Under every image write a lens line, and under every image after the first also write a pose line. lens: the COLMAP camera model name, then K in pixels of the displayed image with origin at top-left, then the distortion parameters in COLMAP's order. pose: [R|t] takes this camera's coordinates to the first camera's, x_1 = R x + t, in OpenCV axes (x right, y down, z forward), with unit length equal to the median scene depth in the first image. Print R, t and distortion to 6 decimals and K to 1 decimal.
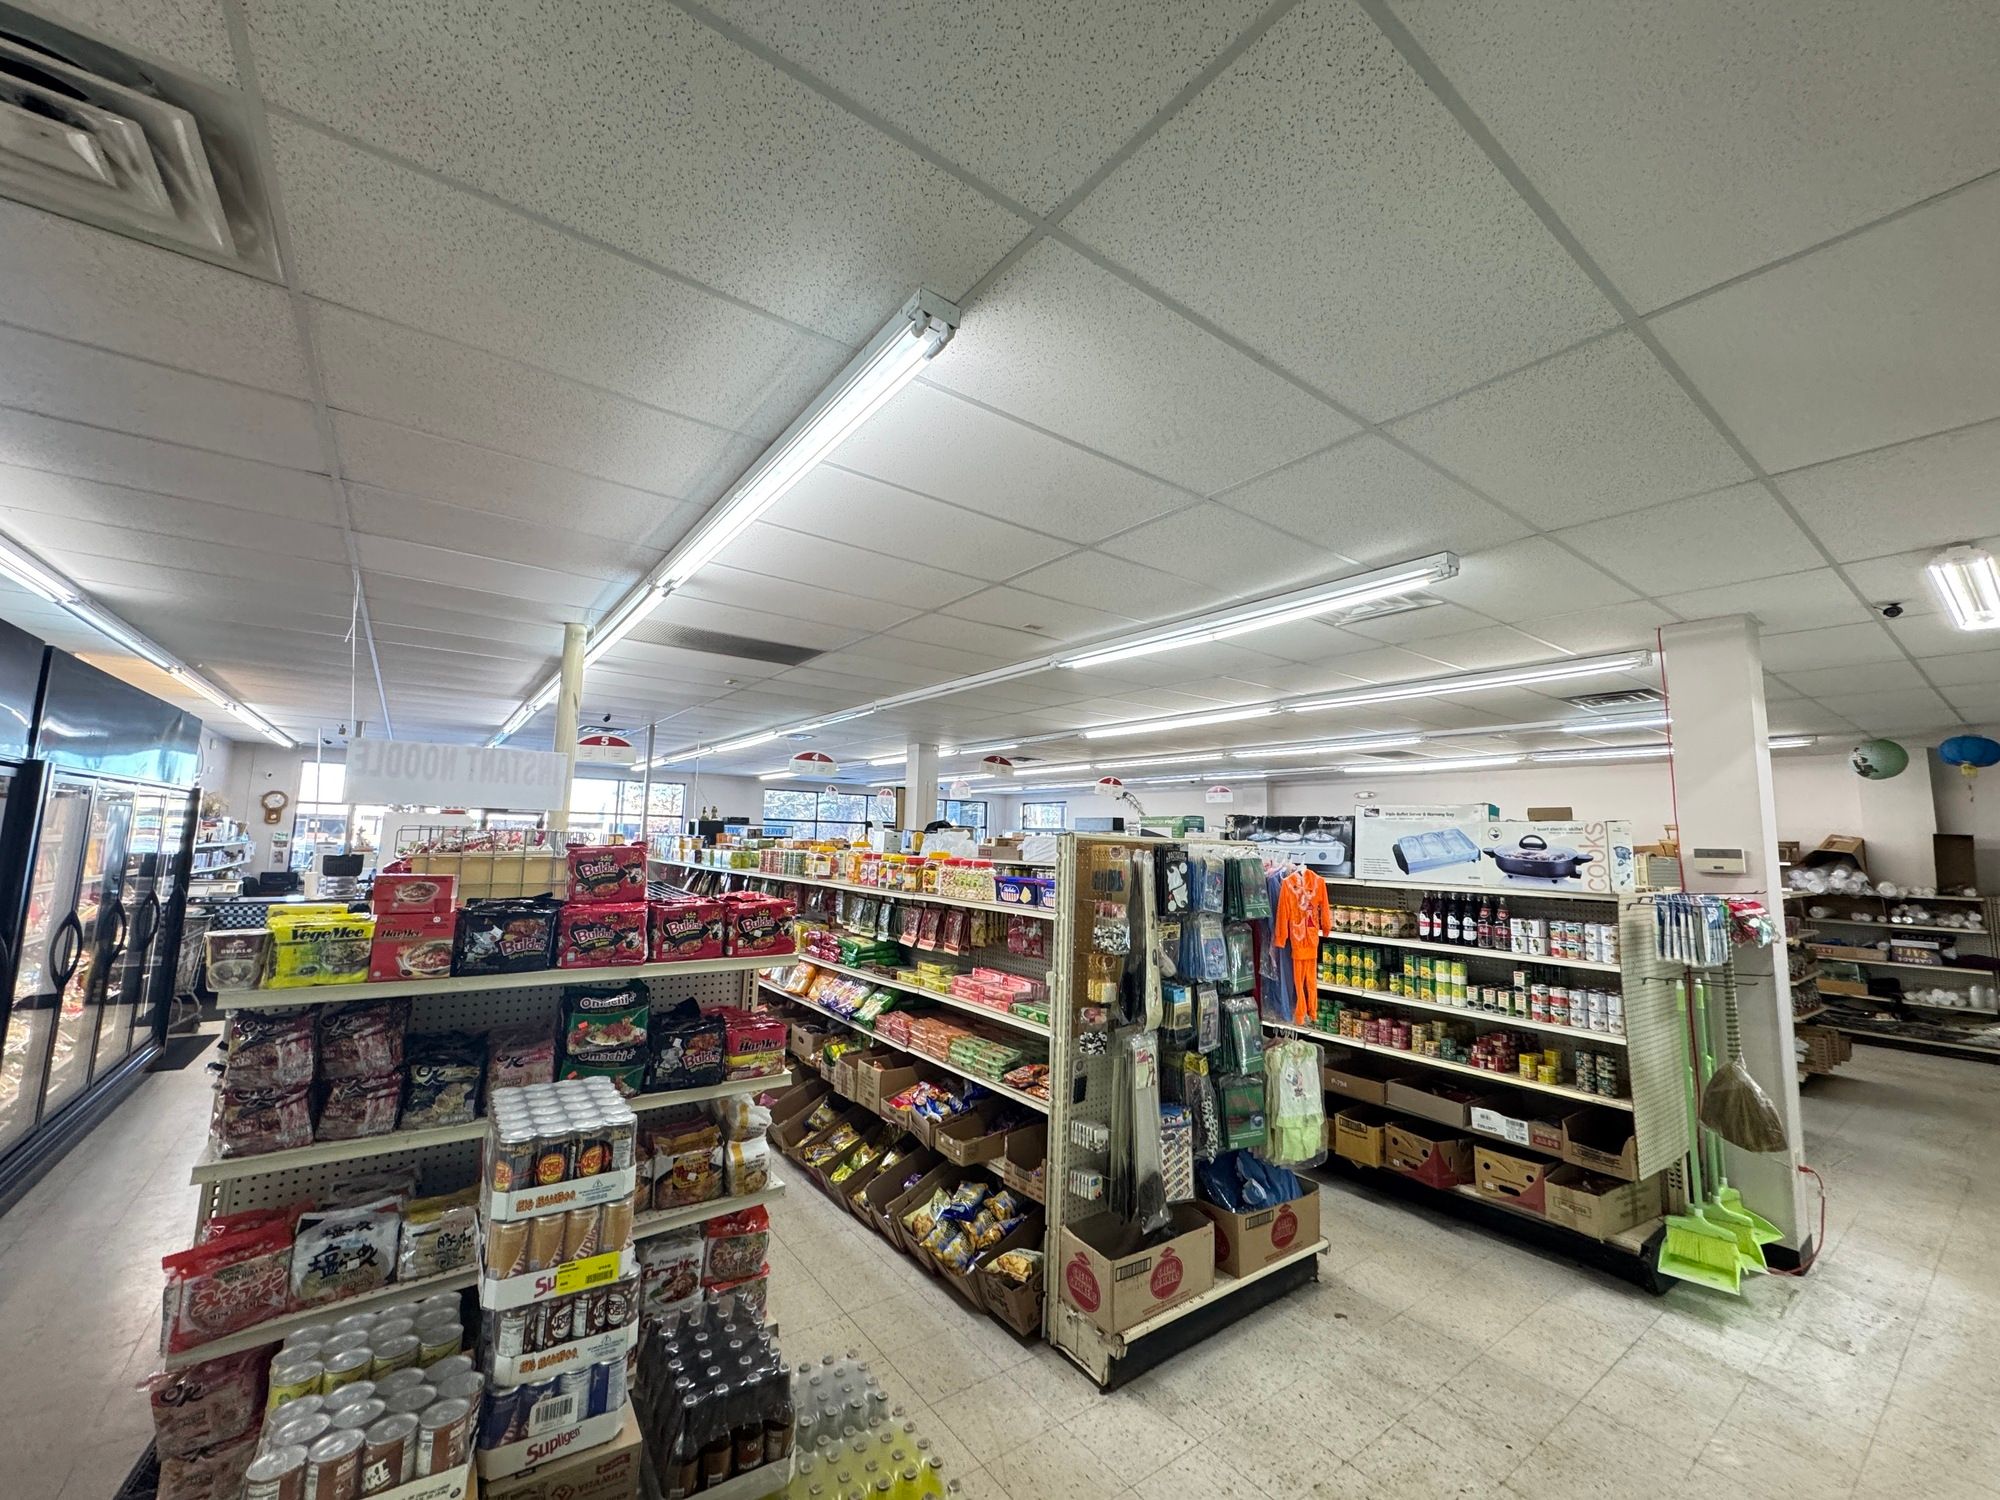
lens RADIAL K [[796.0, 0, 997.8], [0, 796.0, 747.7], [0, 0, 1]] dist [-0.002326, 0.000701]
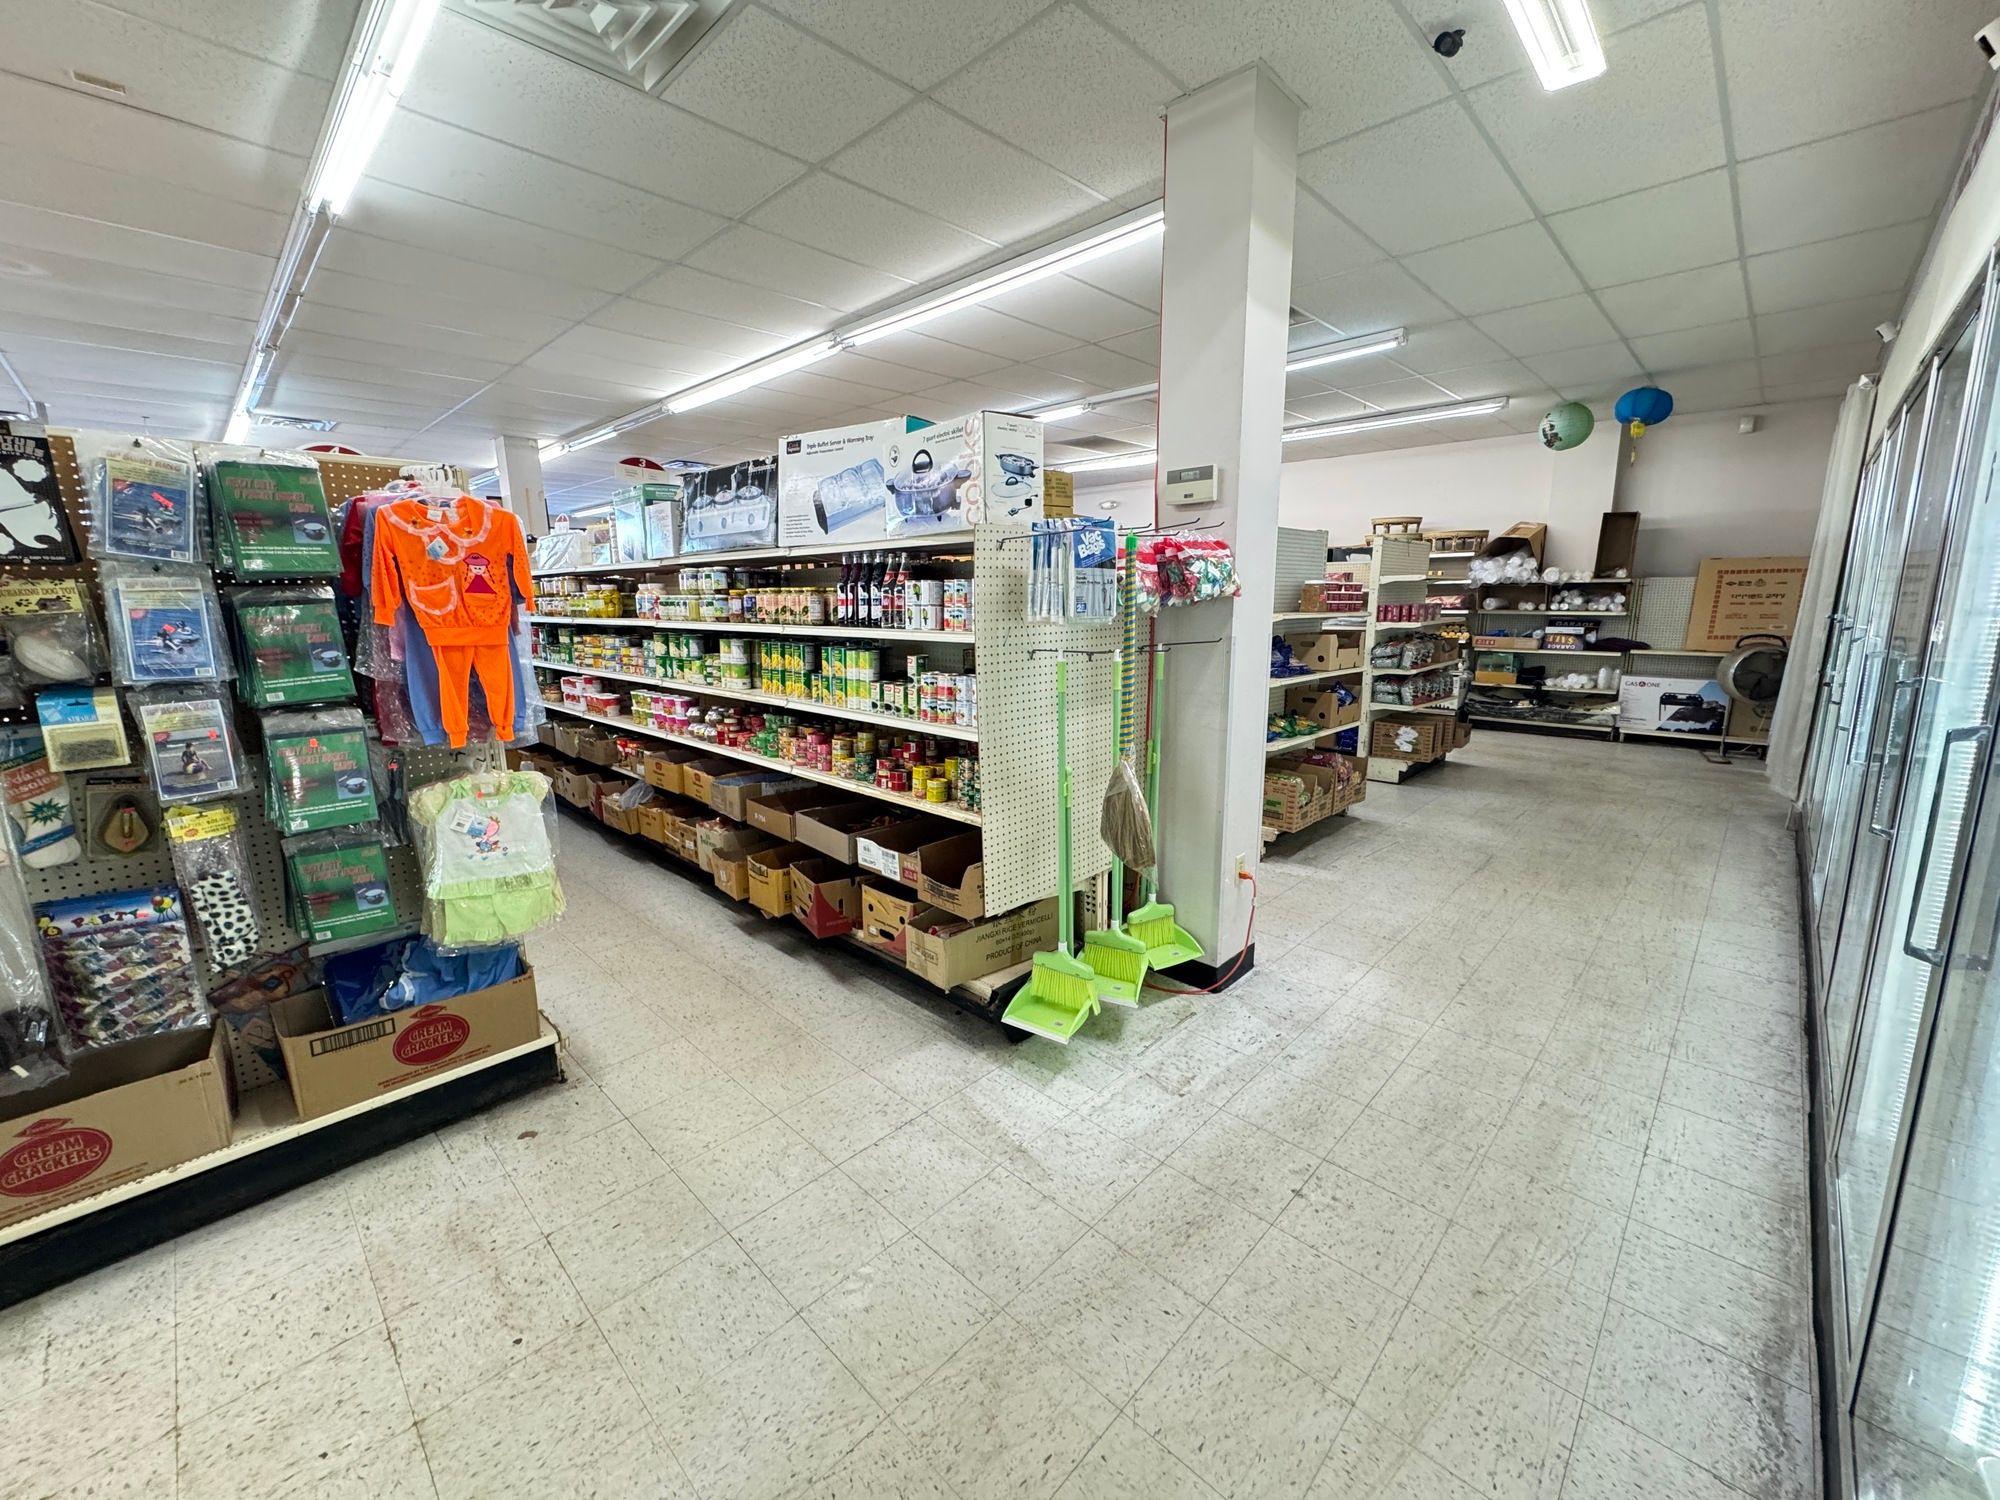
lens RADIAL K [[796.0, 0, 995.6], [0, 796.0, 746.4], [0, 0, 1]] dist [-0.002326, 0.000701]
pose [[0.986218, -0.067553, 0.151031, 0.695943], [0.018323, 0.951828, 0.306083, 0.161486], [-0.164432, -0.299097, 0.939948, 0.338562]]
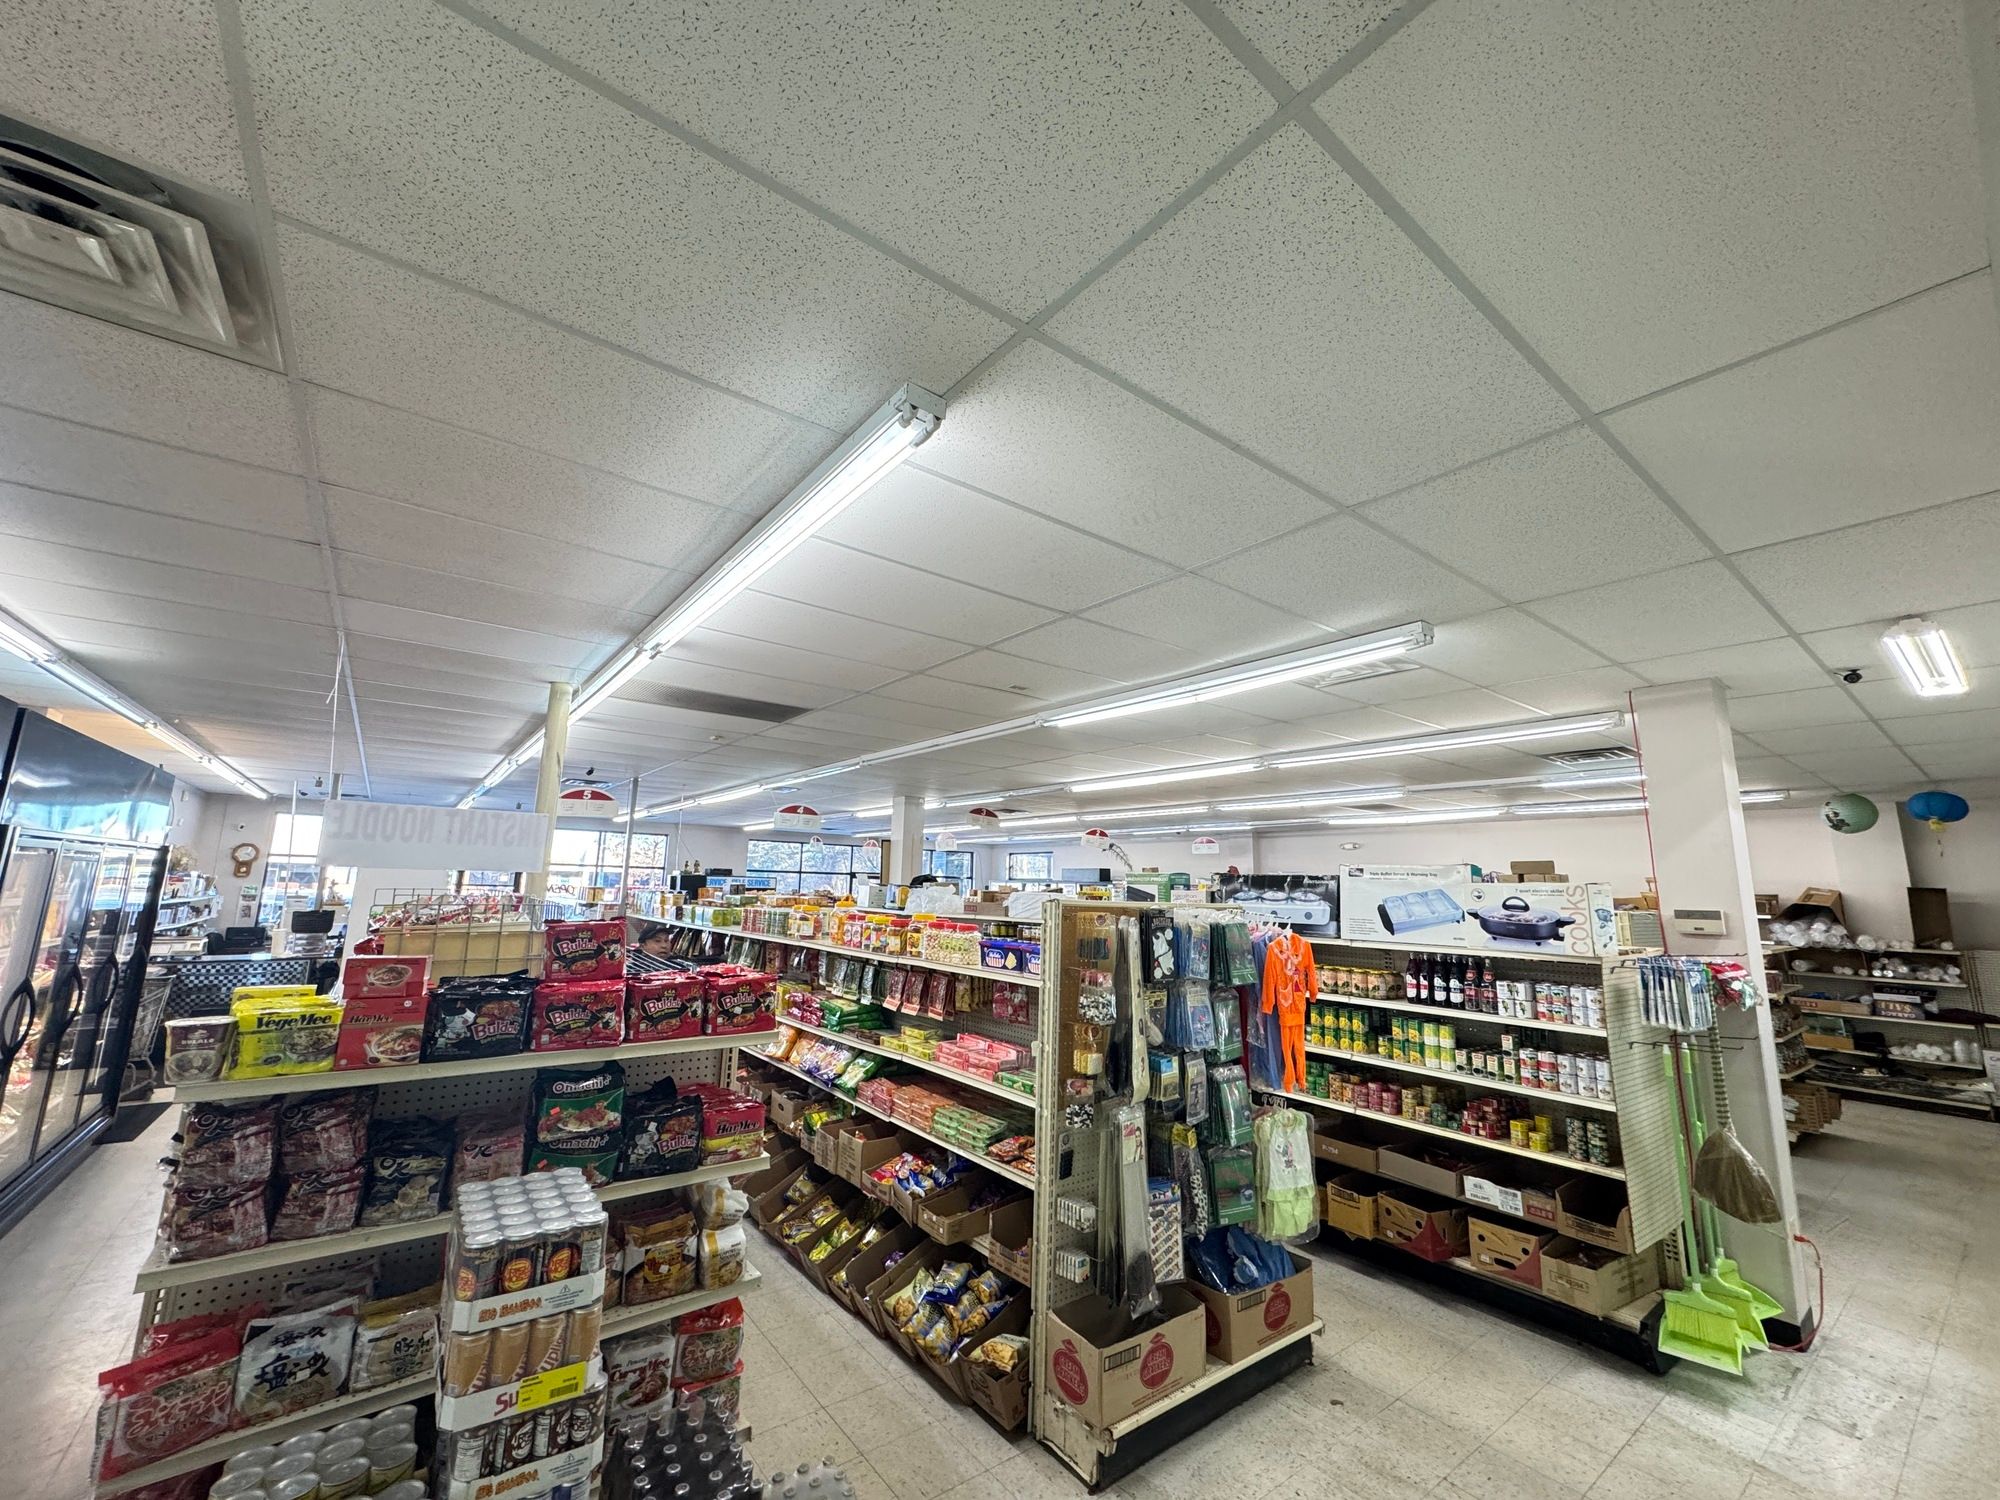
lens RADIAL K [[796.0, 0, 997.9], [0, 796.0, 747.7], [0, 0, 1]] dist [-0.002326, 0.000701]
pose [[0.999854, 0.001257, 0.017039, 0.001651], [-0.000253, 0.998271, -0.058783, -0.021466], [-0.017083, 0.058770, 0.998125, -0.003729]]
